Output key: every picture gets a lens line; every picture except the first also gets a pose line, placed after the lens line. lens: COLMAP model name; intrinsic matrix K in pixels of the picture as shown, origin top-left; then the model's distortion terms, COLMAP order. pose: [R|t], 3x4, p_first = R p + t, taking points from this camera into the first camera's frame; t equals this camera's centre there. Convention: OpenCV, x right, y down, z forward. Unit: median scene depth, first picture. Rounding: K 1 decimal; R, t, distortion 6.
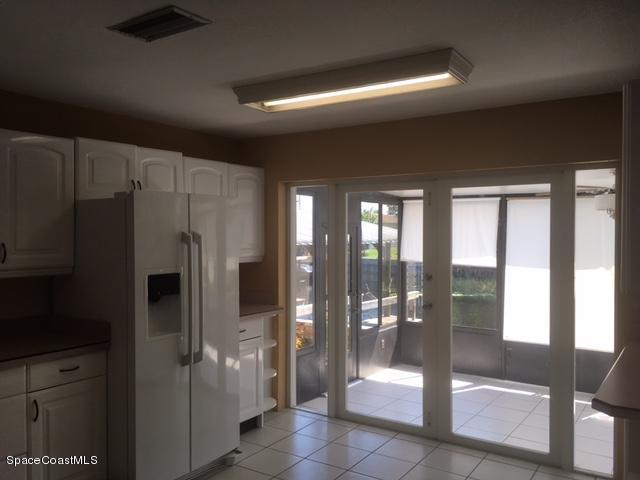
lens RADIAL K [[547.8, 0, 319.7], [0, 547.8, 242.3], [0, 0, 1]] dist [0.075121, -0.123238]
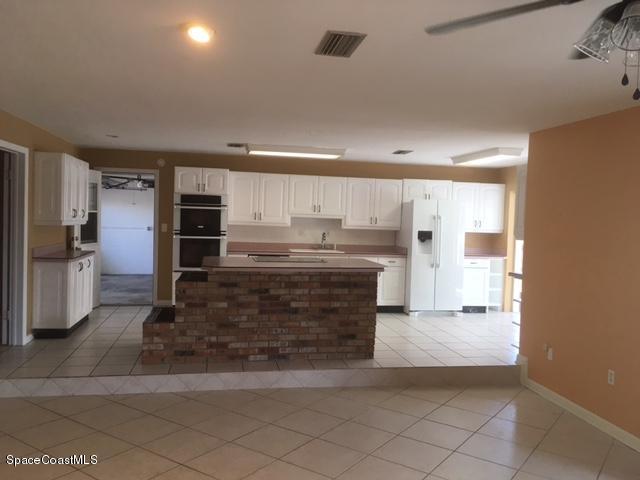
lens RADIAL K [[547.8, 0, 319.7], [0, 547.8, 242.3], [0, 0, 1]] dist [0.075121, -0.123238]
pose [[0.692288, 0.052218, -0.719729, 1.201023], [-0.044496, 0.998570, 0.029649, 0.054191], [0.720248, 0.011500, 0.693621, -1.119274]]
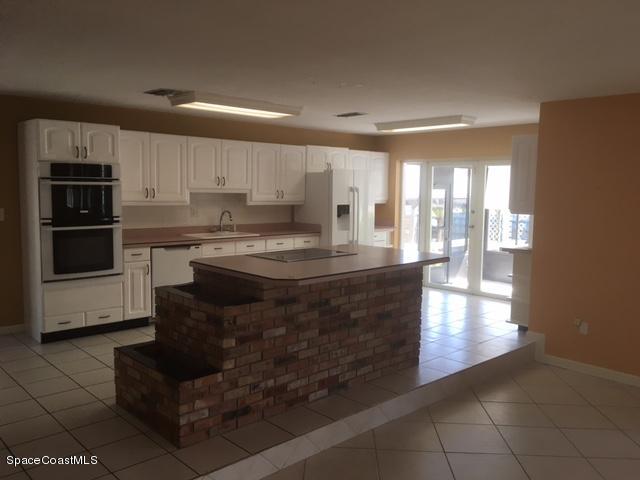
lens RADIAL K [[547.8, 0, 319.7], [0, 547.8, 242.3], [0, 0, 1]] dist [0.075121, -0.123238]
pose [[0.971610, 0.033800, -0.234160, 0.163110], [-0.015433, 0.996689, 0.079830, 0.030413], [0.236083, -0.073950, 0.968915, -1.241125]]
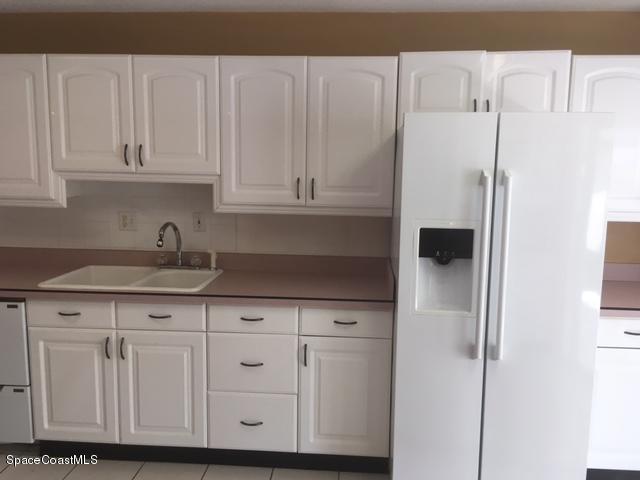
lens RADIAL K [[548.5, 0, 320.0], [0, 548.5, 240.0], [0, 0, 1]] dist [0.078176, -0.118892]
pose [[0.499087, 0.128334, -0.856996, 0.248015], [-0.029795, 0.990929, 0.131038, -0.017077], [0.866039, -0.039866, 0.498384, 0.476150]]
